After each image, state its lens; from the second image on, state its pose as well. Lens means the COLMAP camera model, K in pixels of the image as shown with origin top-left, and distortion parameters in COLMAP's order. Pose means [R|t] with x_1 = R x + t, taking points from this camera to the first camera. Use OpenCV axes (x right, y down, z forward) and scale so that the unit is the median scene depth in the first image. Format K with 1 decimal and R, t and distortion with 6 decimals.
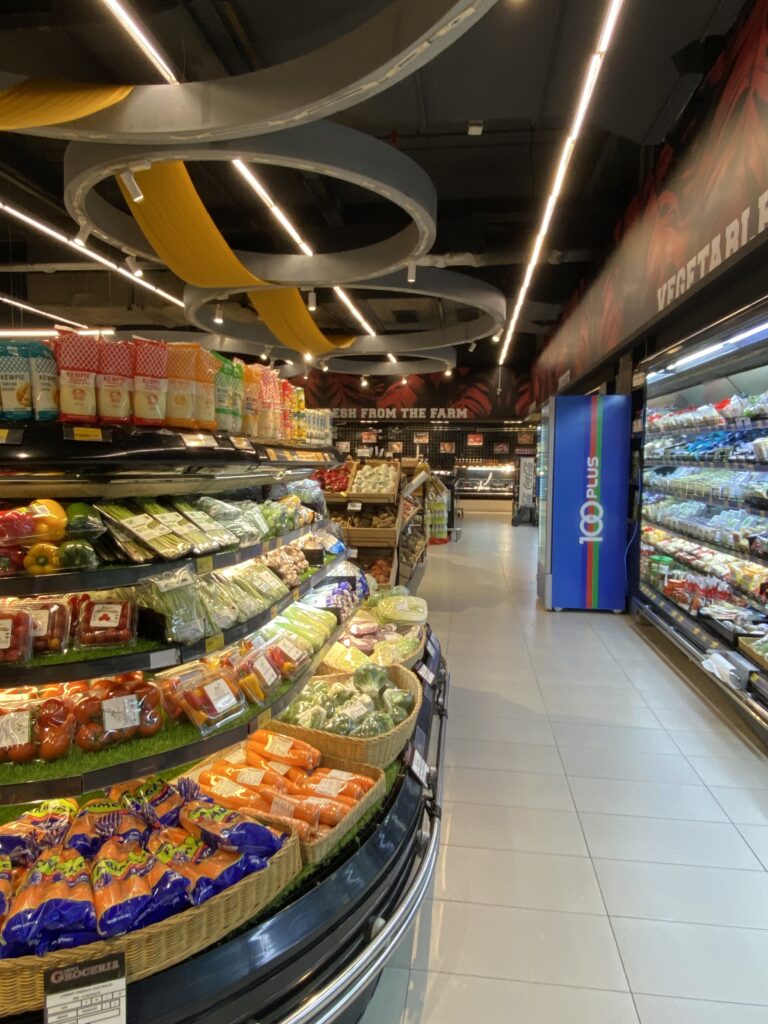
lens RADIAL K [[654.5, 0, 383.5], [0, 654.5, 512.1], [0, 0, 1]] dist [-0.007817, -0.008880]
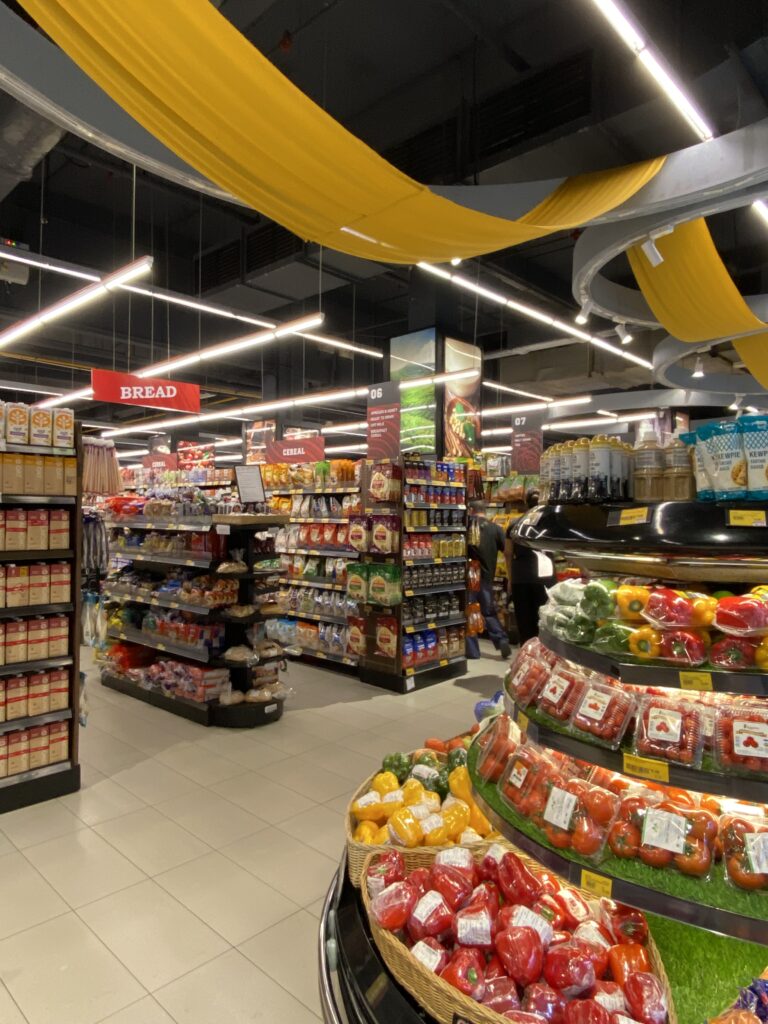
lens RADIAL K [[654.5, 0, 388.2], [0, 654.5, 513.7], [0, 0, 1]] dist [-0.007817, -0.008880]
pose [[0.816007, -0.024102, -0.577539, -0.122345], [-0.026375, 0.996537, -0.078853, -0.009899], [0.577440, 0.079577, 0.812546, -0.015419]]
